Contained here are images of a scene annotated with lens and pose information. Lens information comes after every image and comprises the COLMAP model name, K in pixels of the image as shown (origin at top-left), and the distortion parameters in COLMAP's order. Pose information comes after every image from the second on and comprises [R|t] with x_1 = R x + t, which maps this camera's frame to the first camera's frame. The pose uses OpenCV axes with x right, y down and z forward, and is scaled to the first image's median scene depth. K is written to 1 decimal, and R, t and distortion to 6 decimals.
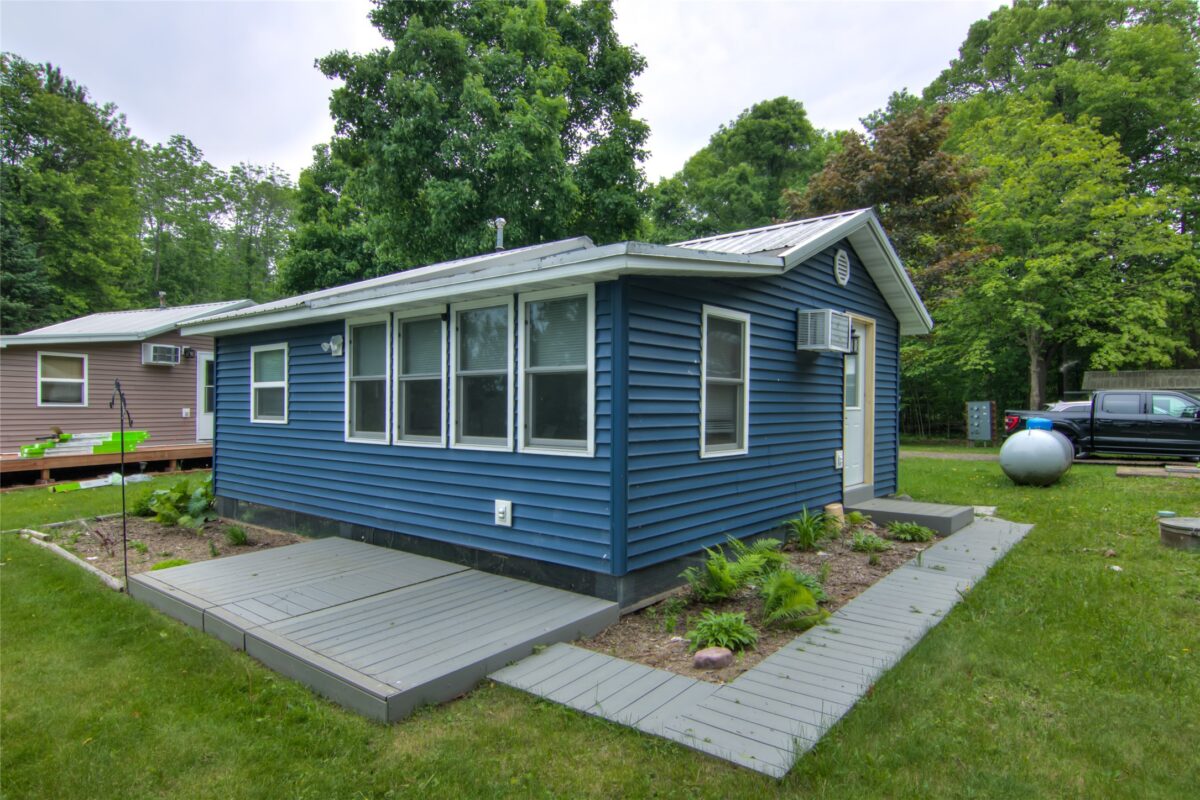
lens RADIAL K [[684.2, 0, 603.3], [0, 684.2, 407.8], [0, 0, 1]] dist [0.003574, -0.015868]
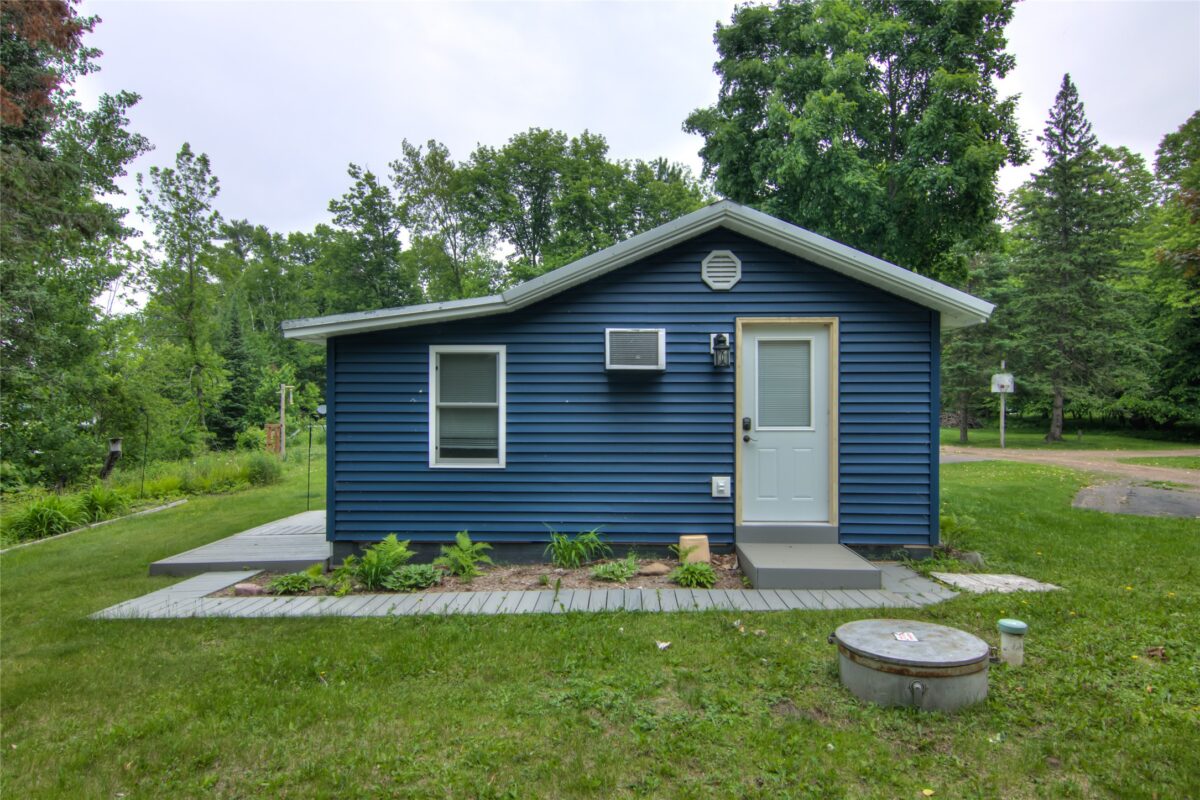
lens RADIAL K [[702.6, 0, 627.4], [0, 702.6, 400.5], [0, 0, 1]] dist [-0.013816, -0.015335]
pose [[0.631534, -0.009740, -0.775287, 1.250423], [-0.002517, 0.999890, -0.014613, -0.028890], [0.775344, 0.011180, 0.631440, 0.423753]]
